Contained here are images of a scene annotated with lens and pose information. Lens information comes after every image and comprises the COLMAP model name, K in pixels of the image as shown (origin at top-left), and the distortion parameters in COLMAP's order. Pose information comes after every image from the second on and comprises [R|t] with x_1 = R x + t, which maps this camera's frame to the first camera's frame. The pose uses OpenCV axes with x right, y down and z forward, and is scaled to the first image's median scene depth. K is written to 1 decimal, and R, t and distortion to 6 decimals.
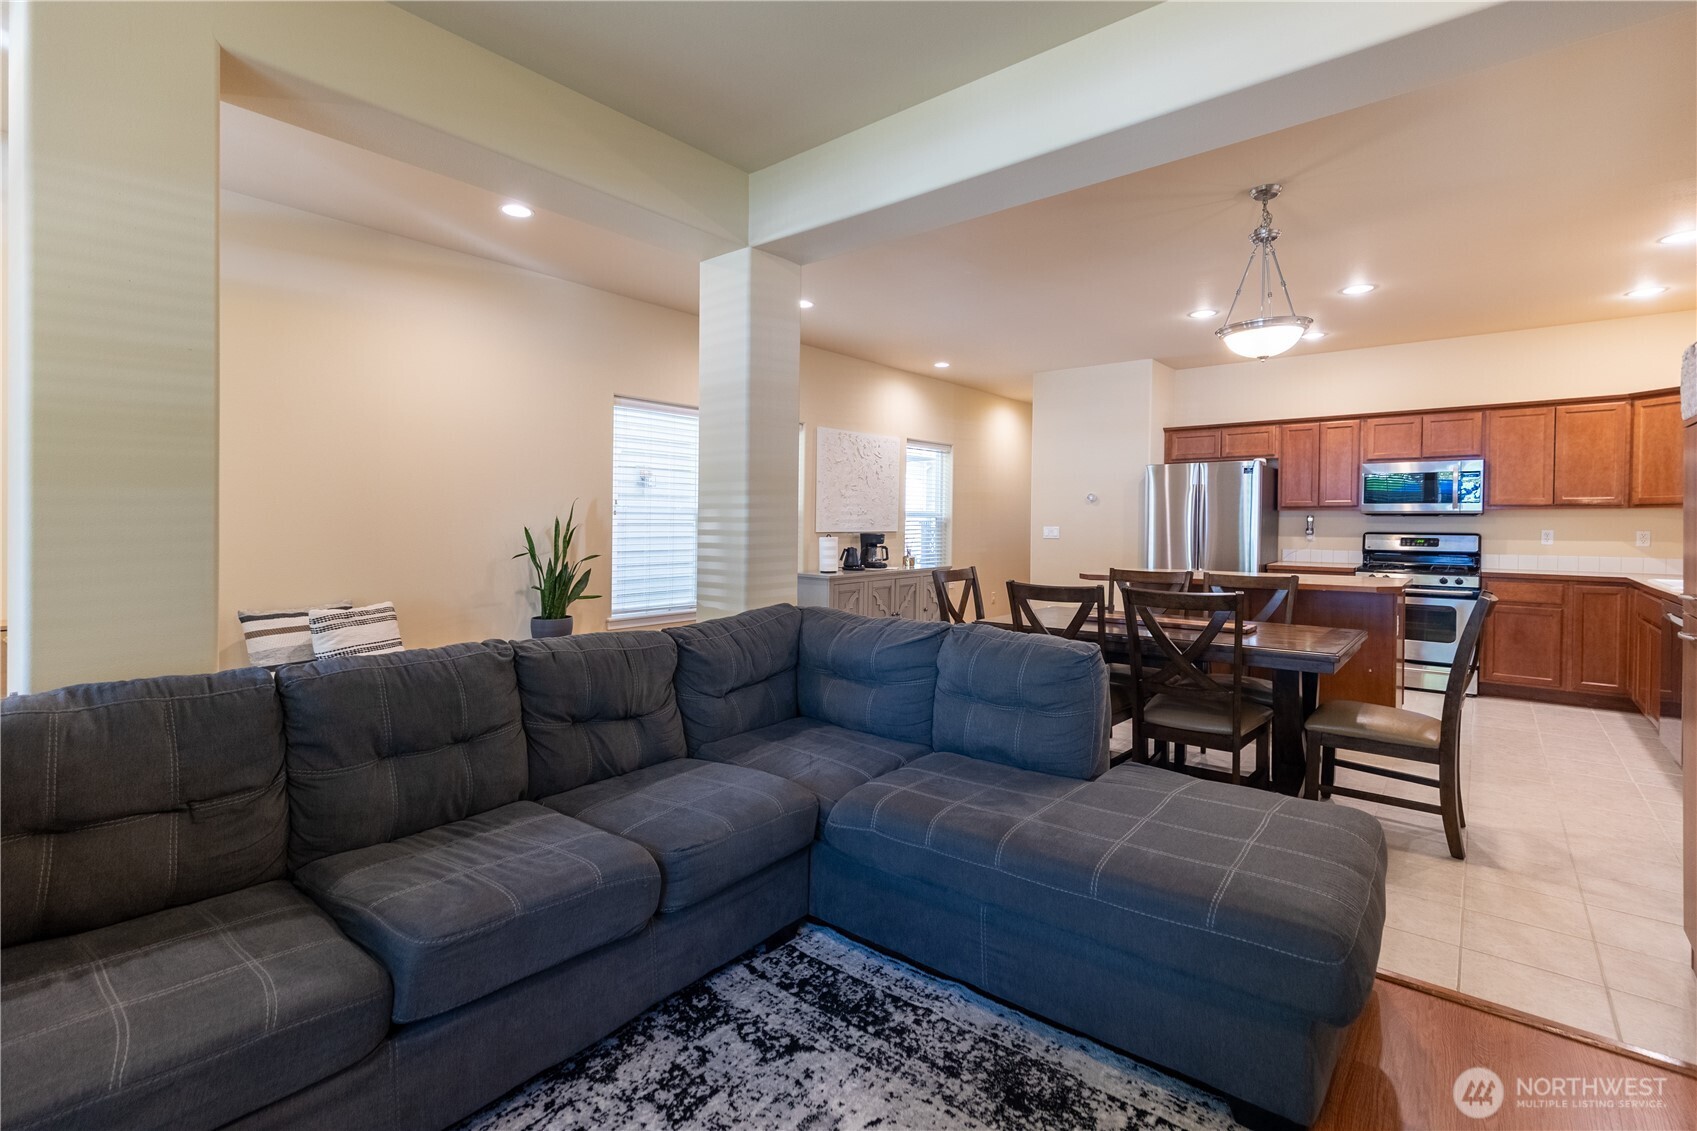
lens RADIAL K [[785.1, 0, 819.4], [0, 785.1, 512.5], [0, 0, 1]] dist [0.001294, 0.000129]
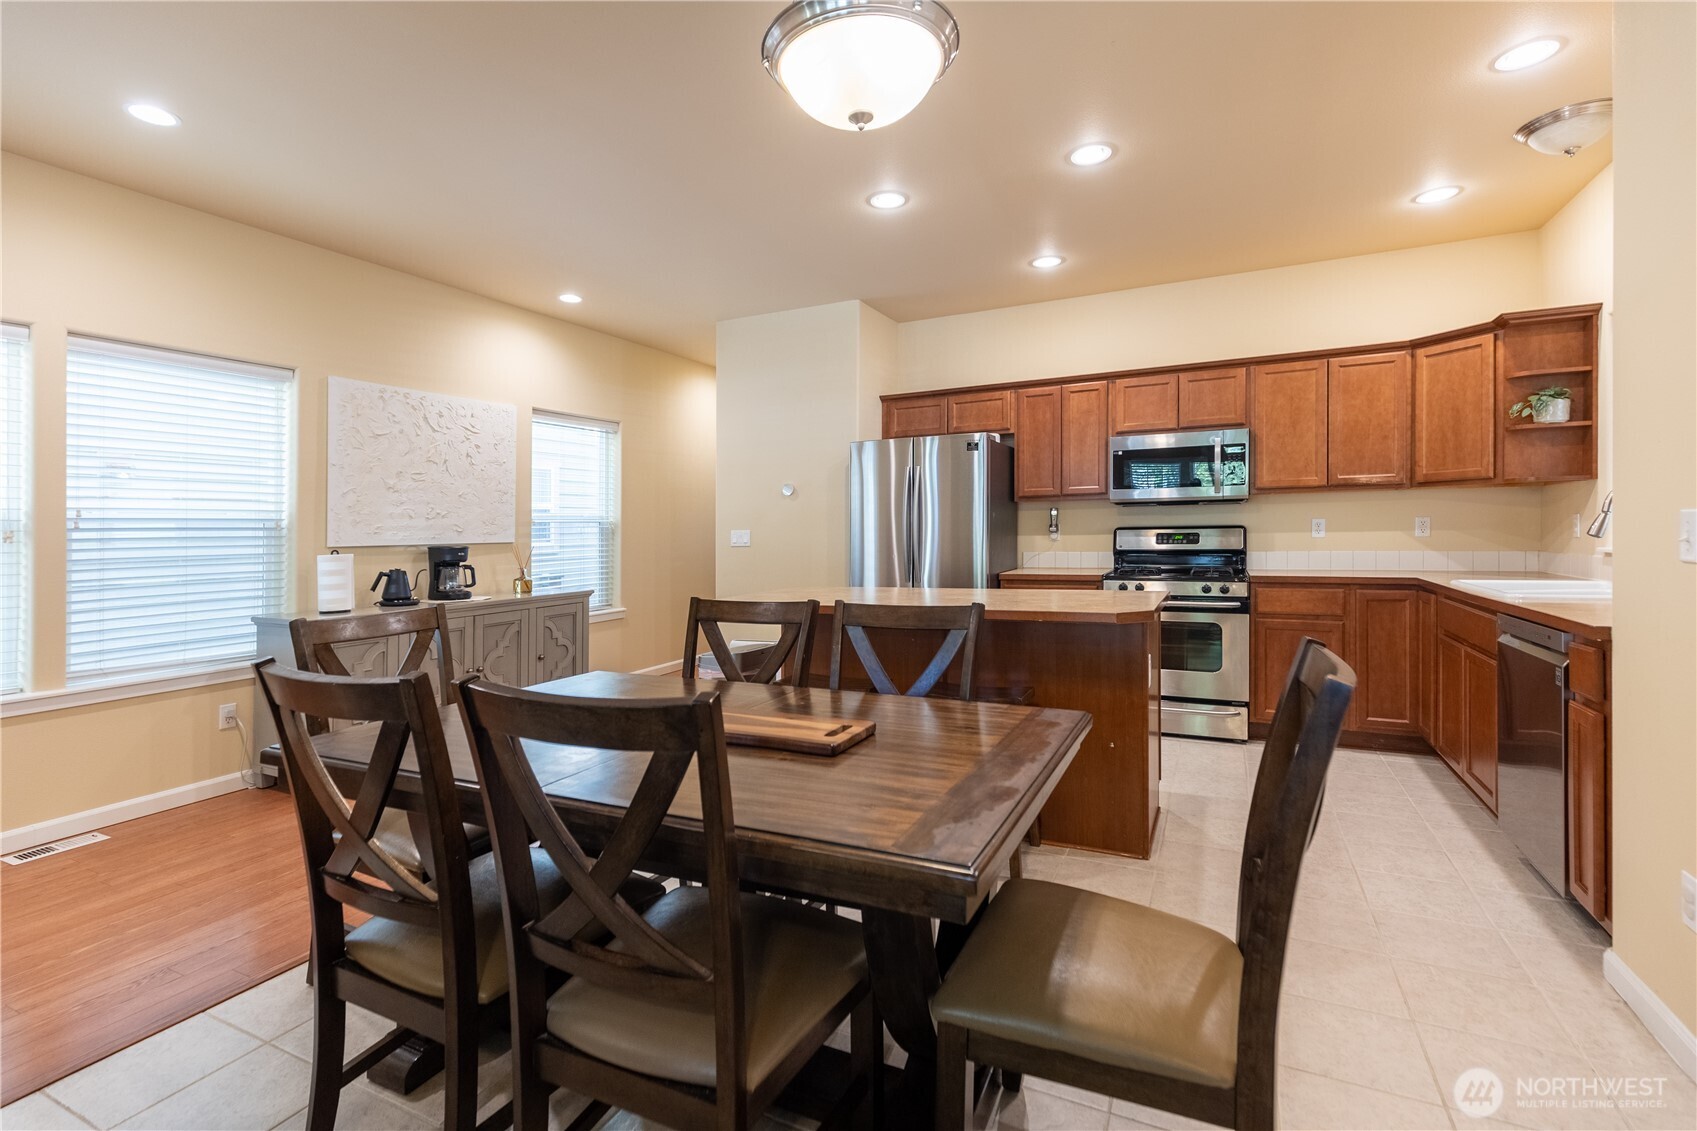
lens RADIAL K [[783.7, 0, 826.3], [0, 783.7, 529.3], [0, 0, 1]] dist [0.003158, 0.000681]
pose [[0.972661, -0.022129, 0.231173, 0.258176], [0.020371, 0.999743, 0.009988, 0.014353], [-0.231334, -0.005006, 0.972861, 0.340916]]
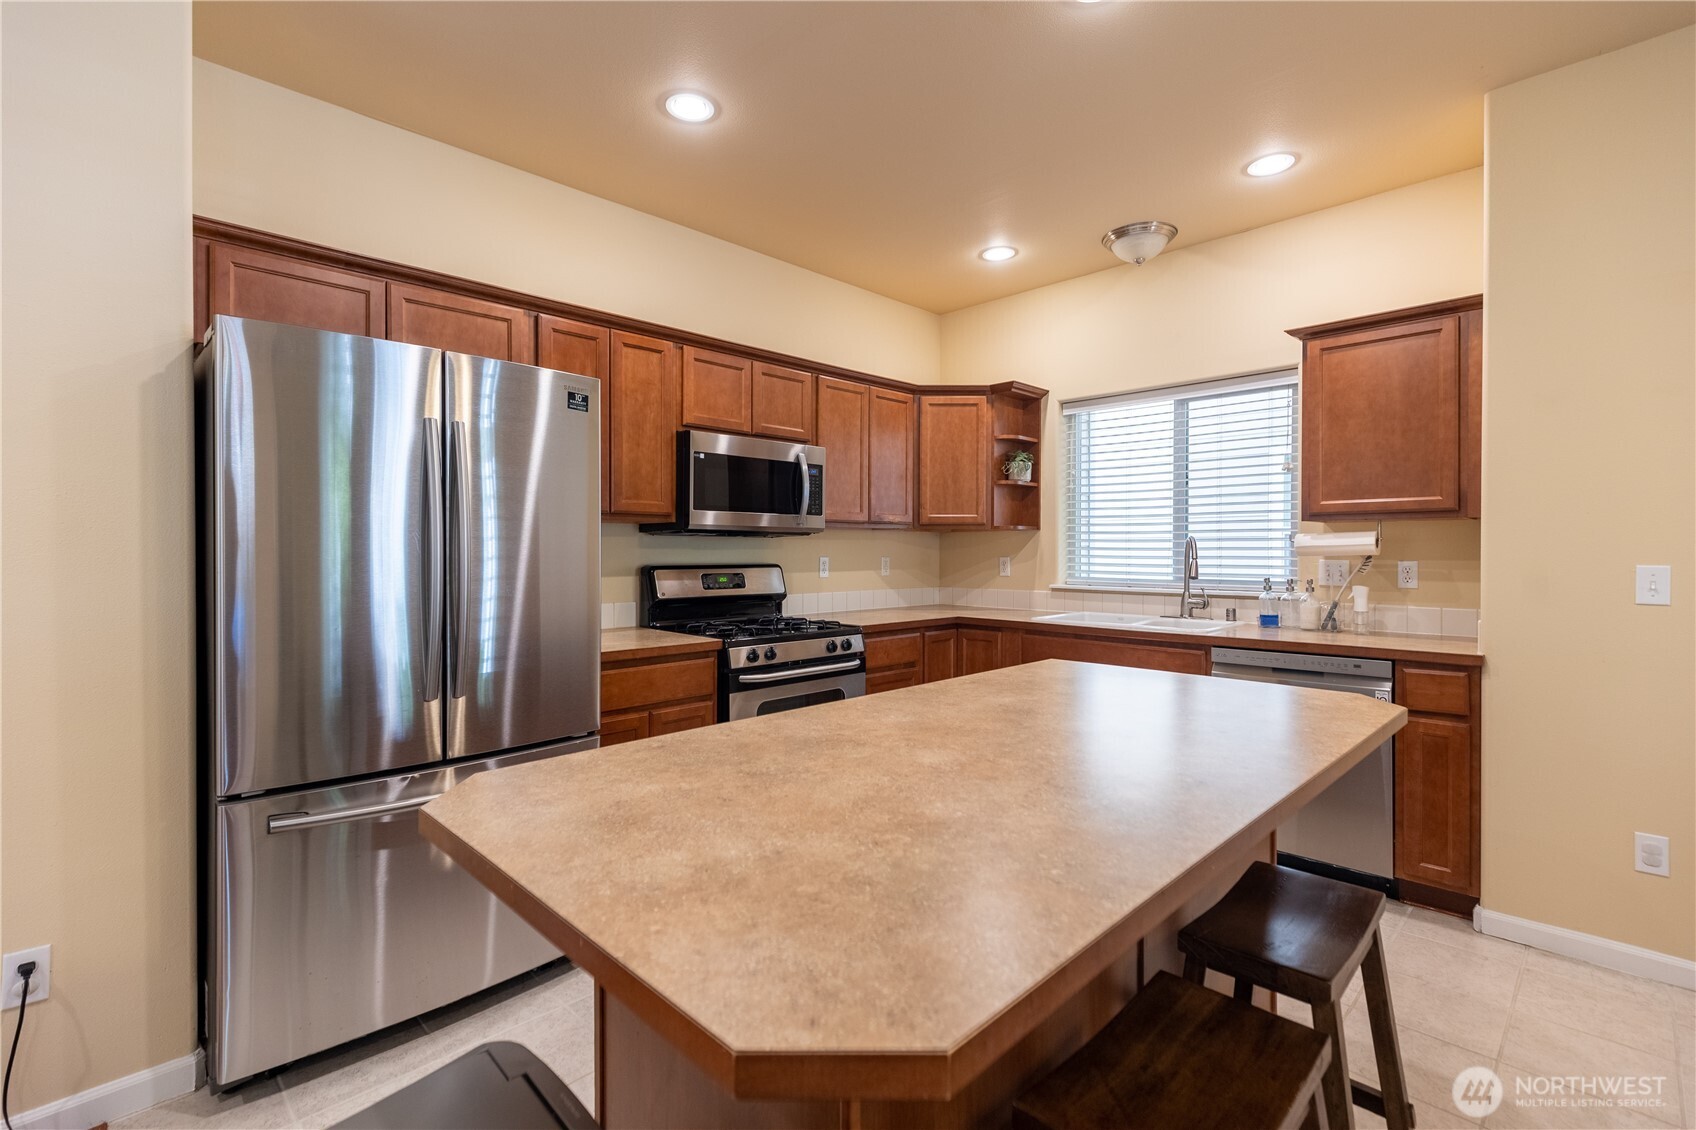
lens RADIAL K [[769.0, 0, 848.0], [0, 769.0, 565.0], [0, 0, 1]] dist [-0.001694, -0.000537]
pose [[0.087633, -0.023337, 0.995879, 0.218291], [-0.010650, 0.999646, 0.024363, 0.011491], [-0.996096, -0.012741, 0.087354, 0.901310]]
